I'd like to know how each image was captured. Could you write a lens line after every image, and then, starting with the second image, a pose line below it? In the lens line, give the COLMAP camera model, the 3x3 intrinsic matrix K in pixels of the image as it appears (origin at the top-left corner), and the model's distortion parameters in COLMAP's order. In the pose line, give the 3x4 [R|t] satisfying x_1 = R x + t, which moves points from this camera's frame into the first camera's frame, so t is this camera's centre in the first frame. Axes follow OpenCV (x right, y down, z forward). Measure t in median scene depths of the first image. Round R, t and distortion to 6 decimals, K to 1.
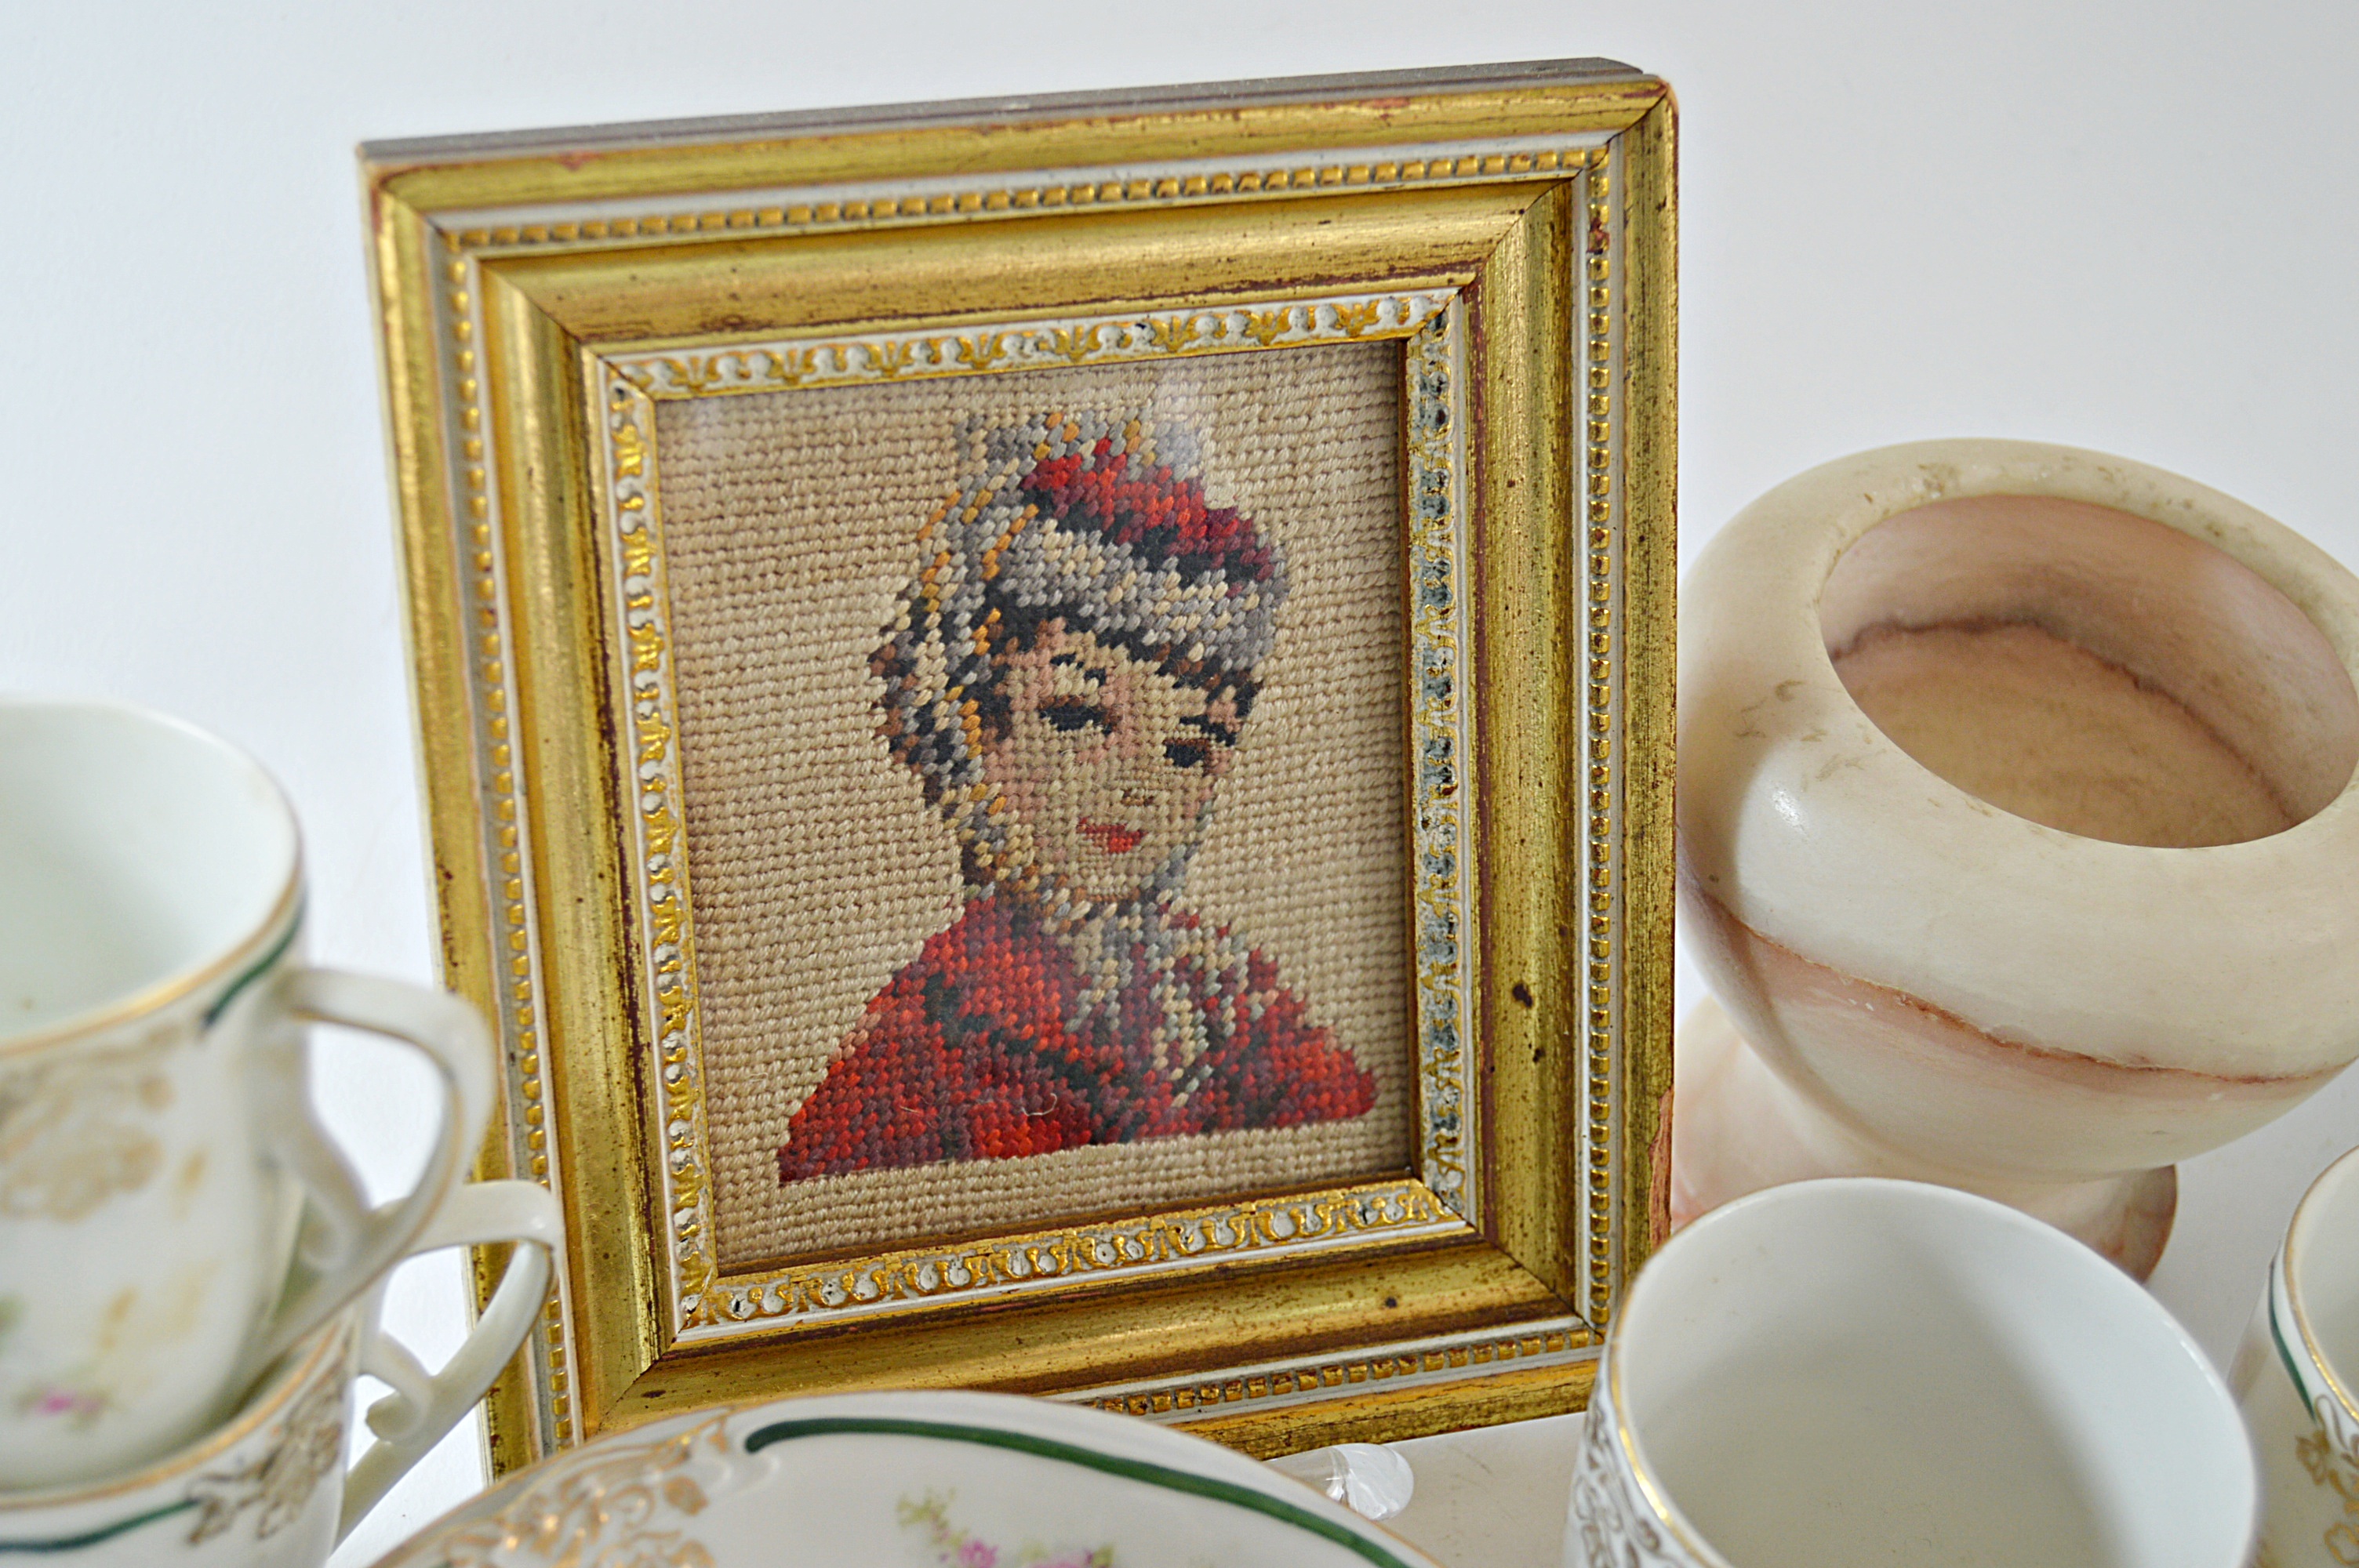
lens RADIAL K [[3754.9, 0, 1179.5], [0, 3754.9, 784.0], [0, 0, 1]] dist [-0.014408, -0.056698]
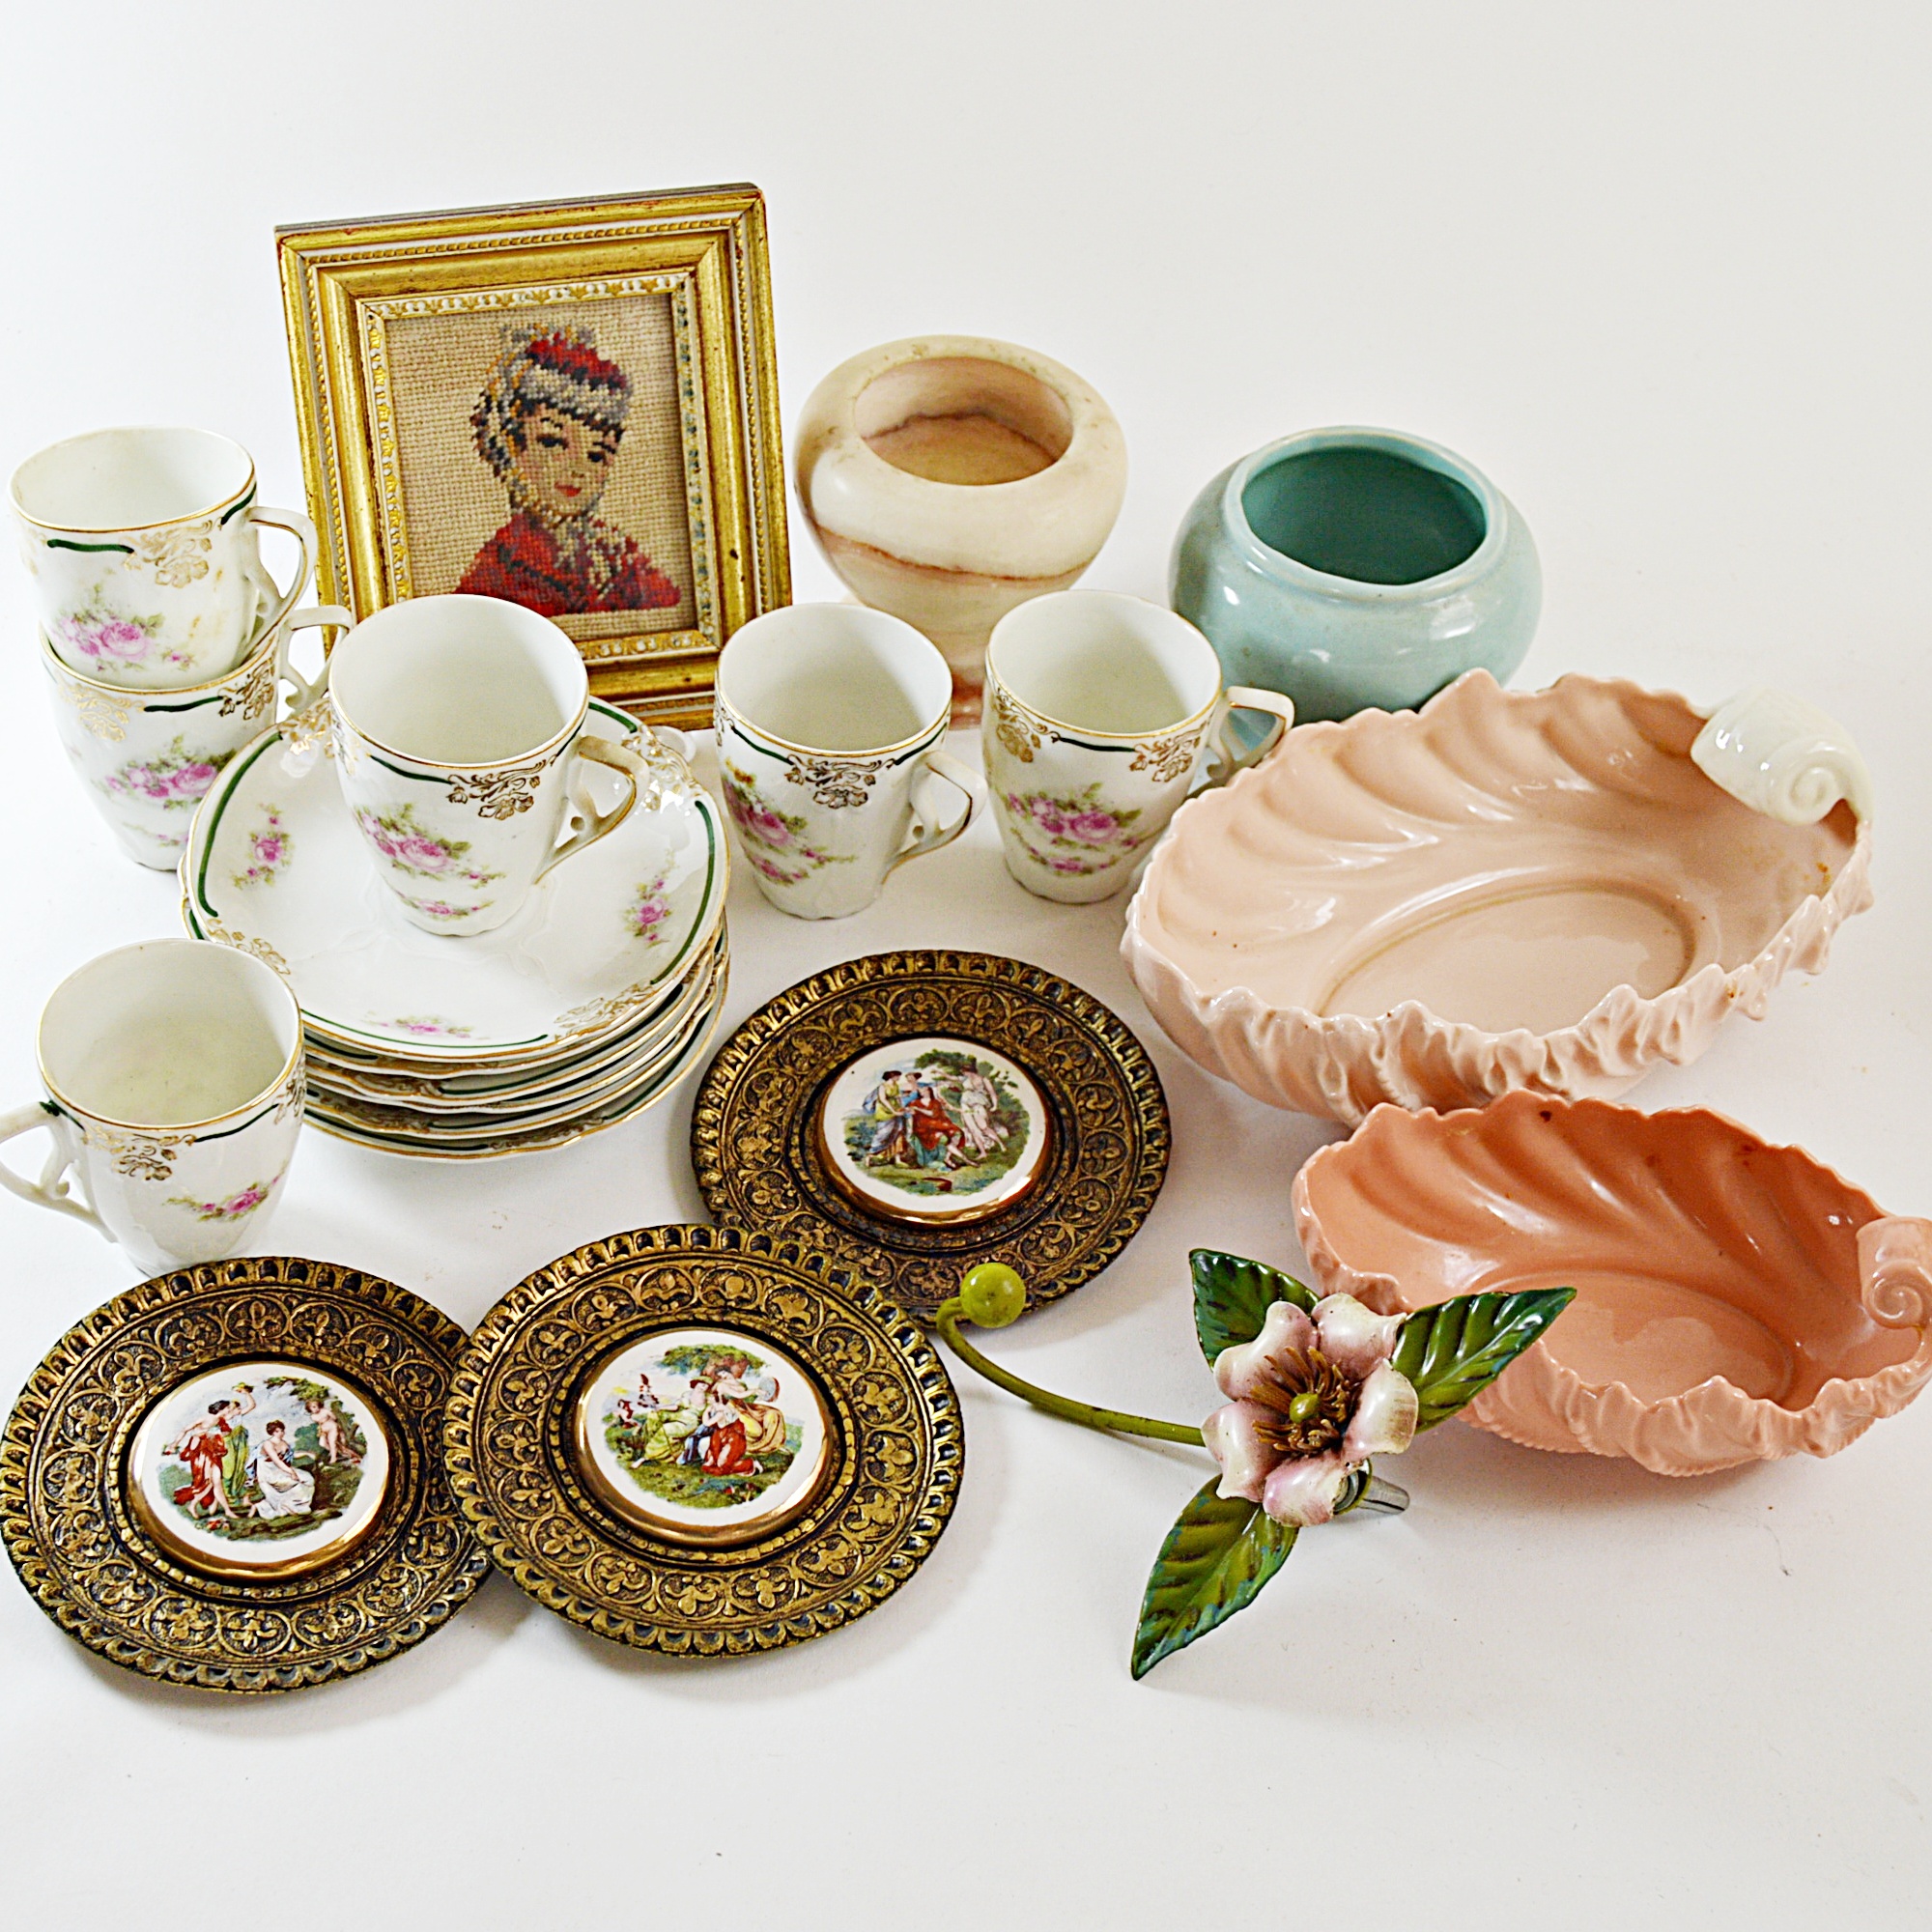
lens RADIAL K [[3243.6, 0, 773.7], [0, 3243.6, 923.4], [0, 0, 1]] dist [-0.003410, 0.001329]
pose [[0.995319, -0.001073, -0.096640, 0.343777], [0.005905, 0.998745, 0.049730, 0.204989], [0.096466, -0.050067, 0.994076, -1.242229]]
